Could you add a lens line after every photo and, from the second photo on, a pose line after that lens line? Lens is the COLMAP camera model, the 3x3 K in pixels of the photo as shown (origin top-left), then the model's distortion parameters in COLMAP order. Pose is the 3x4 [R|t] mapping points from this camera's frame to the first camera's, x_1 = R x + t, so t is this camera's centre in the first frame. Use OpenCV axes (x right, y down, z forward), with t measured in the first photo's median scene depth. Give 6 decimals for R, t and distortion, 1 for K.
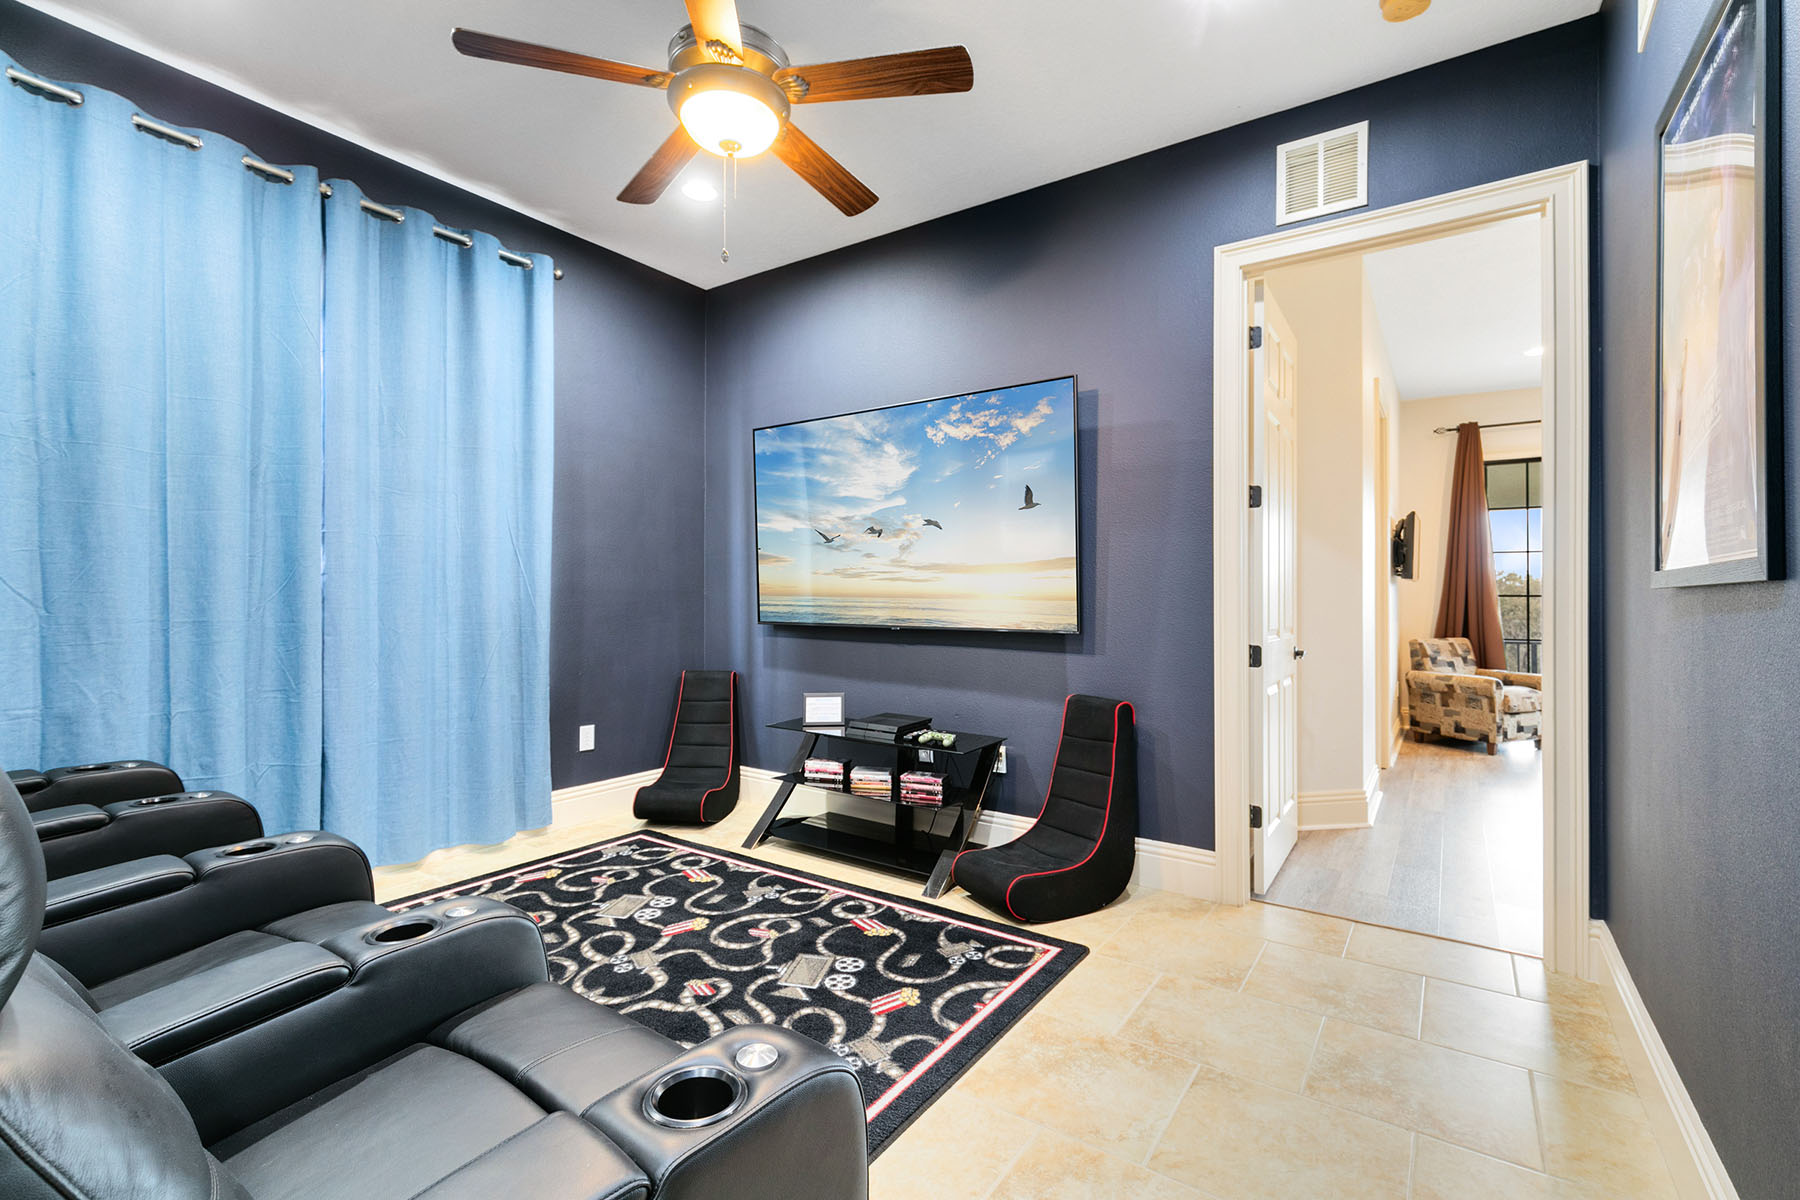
lens RADIAL K [[804.2, 0, 901.1], [0, 804.2, 605.3], [0, 0, 1]] dist [-0.000751, -0.000188]
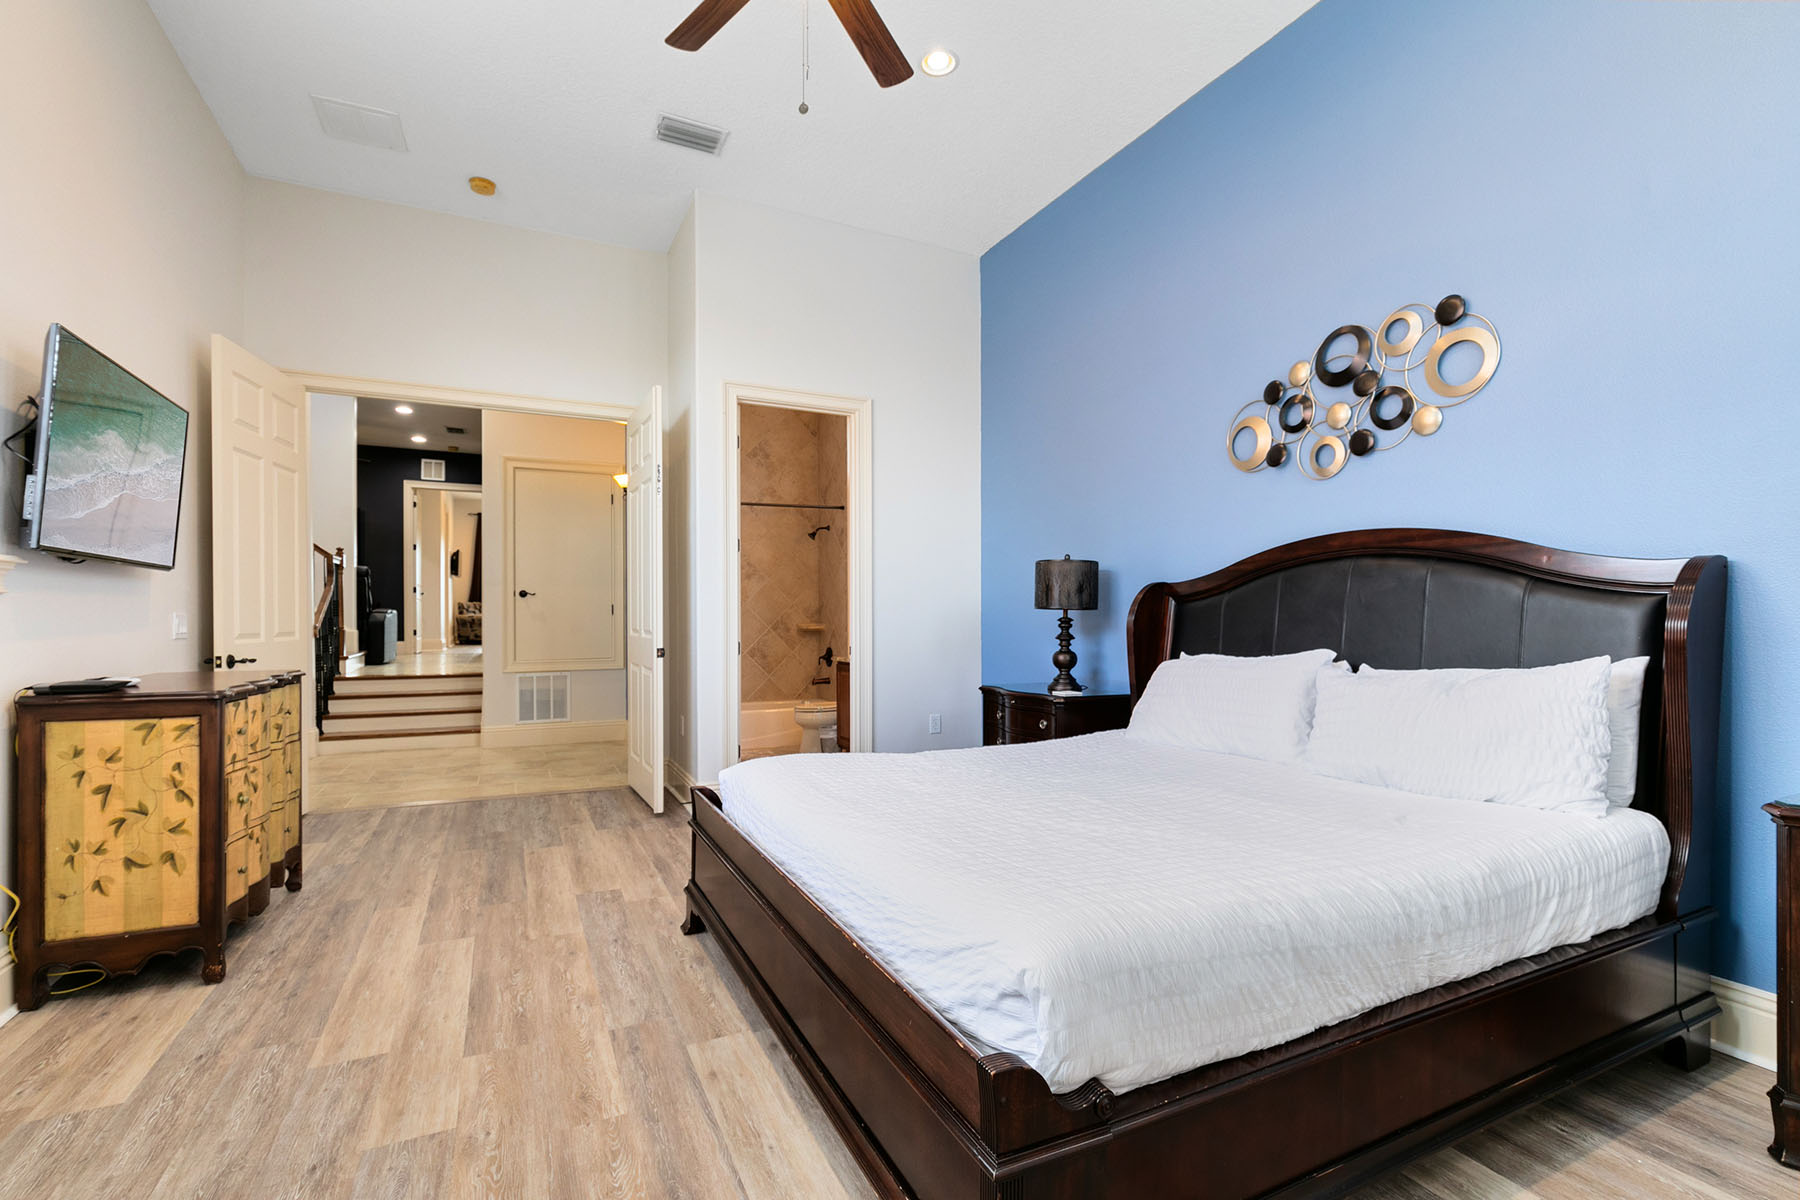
lens RADIAL K [[804.2, 0, 901.1], [0, 804.2, 605.3], [0, 0, 1]] dist [-0.000751, -0.000188]
pose [[0.490665, 0.008718, 0.871305, -1.707915], [0.007897, 0.999864, -0.014451, 0.209204], [-0.871313, 0.013972, 0.490530, -2.807969]]
